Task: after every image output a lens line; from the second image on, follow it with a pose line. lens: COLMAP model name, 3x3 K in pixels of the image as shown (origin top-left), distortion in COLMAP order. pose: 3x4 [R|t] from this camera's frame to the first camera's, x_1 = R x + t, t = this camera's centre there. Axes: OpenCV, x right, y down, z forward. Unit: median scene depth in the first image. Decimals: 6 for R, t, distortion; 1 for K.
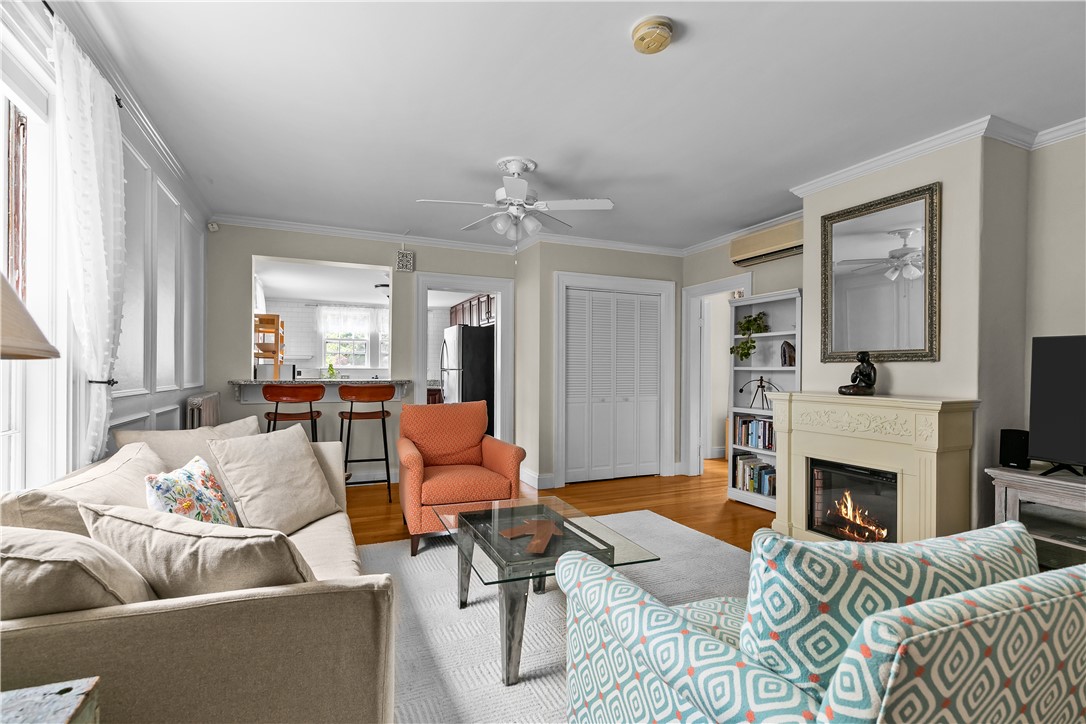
lens RADIAL K [[513.6, 0, 541.4], [0, 513.6, 371.7], [0, 0, 1]] dist [0.002931, 0.000136]
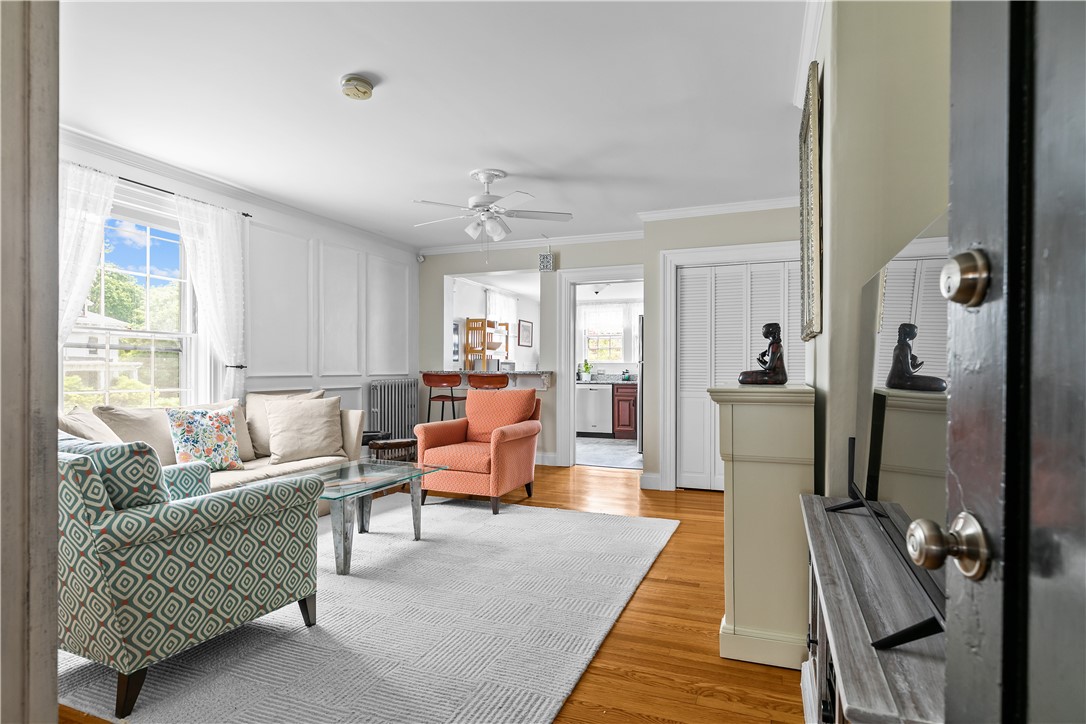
lens RADIAL K [[582.1, 0, 540.8], [0, 582.1, 370.4], [0, 0, 1]] dist [0.000810, 0.000206]
pose [[0.696658, -0.001763, -0.717401, 0.712447], [0.001554, 0.999998, -0.000949, 0.018323], [0.717402, -0.000454, 0.696660, 0.152092]]
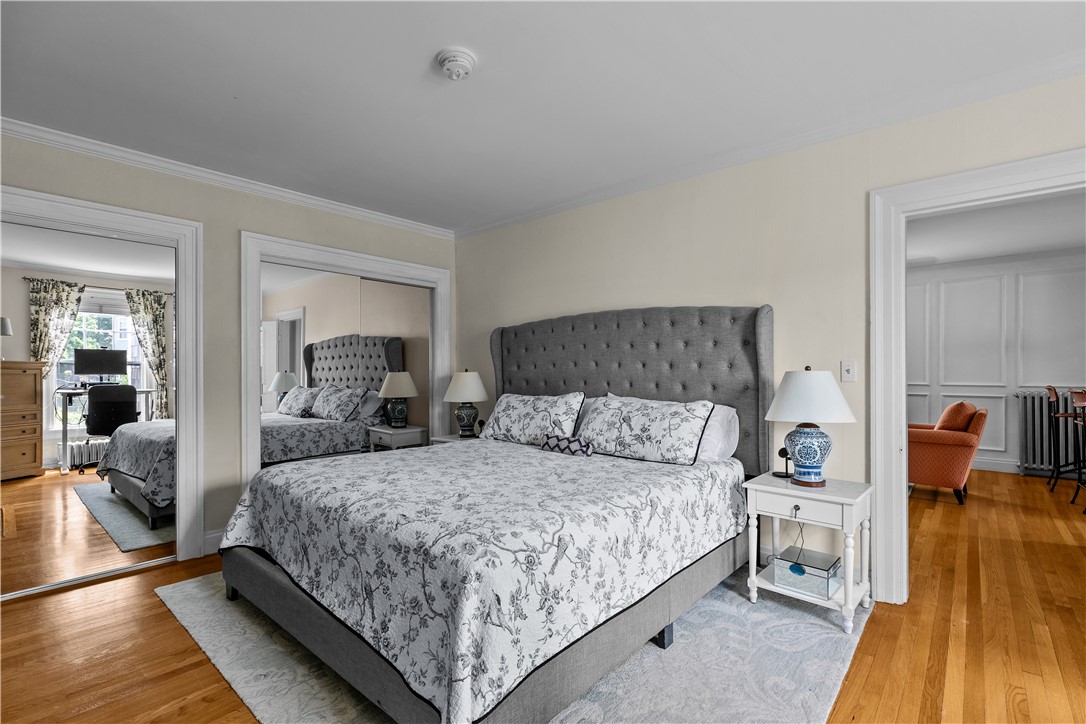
lens RADIAL K [[496.0, 0, 541.0], [0, 496.0, 367.2], [0, 0, 1]] dist [0.002676, 0.000400]
pose [[-0.904775, -0.008752, -0.425801, 1.097539], [-0.007420, 0.999961, -0.004787, -0.006385], [0.425826, -0.001171, -0.904804, 1.467892]]
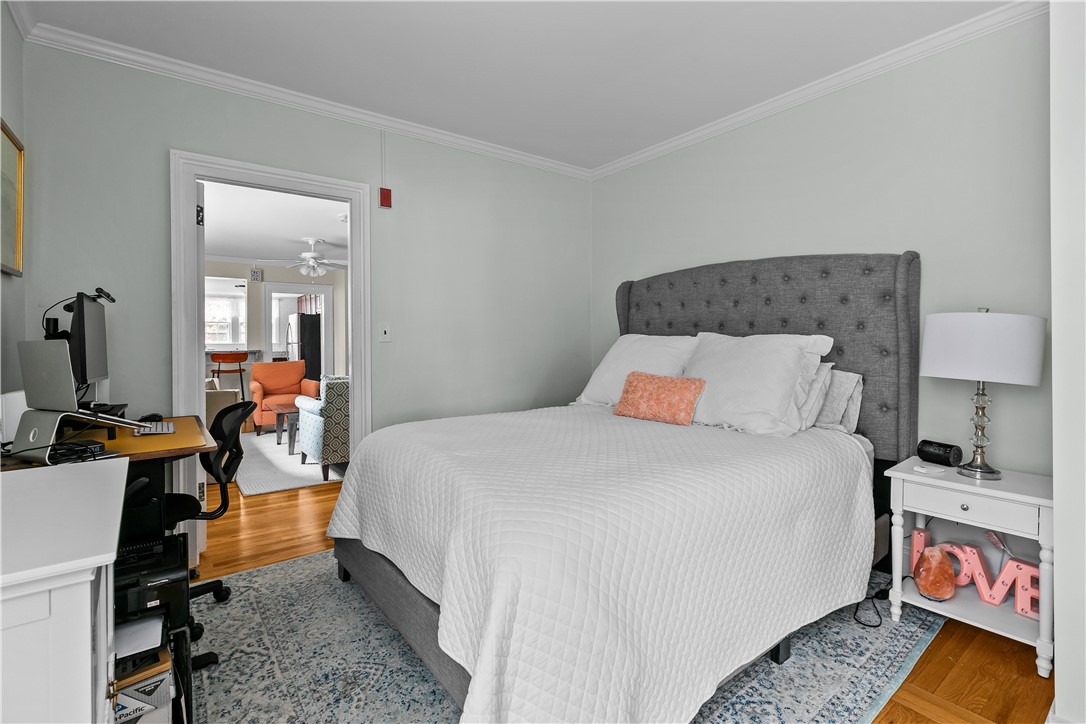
lens RADIAL K [[487.5, 0, 544.0], [0, 487.5, 338.3], [0, 0, 1]] dist [-0.000518, 0.000032]
pose [[0.968602, -0.014364, 0.248200, 0.262285], [0.016982, 0.999820, -0.008411, 0.008876], [-0.248035, 0.012362, 0.968672, -0.802520]]
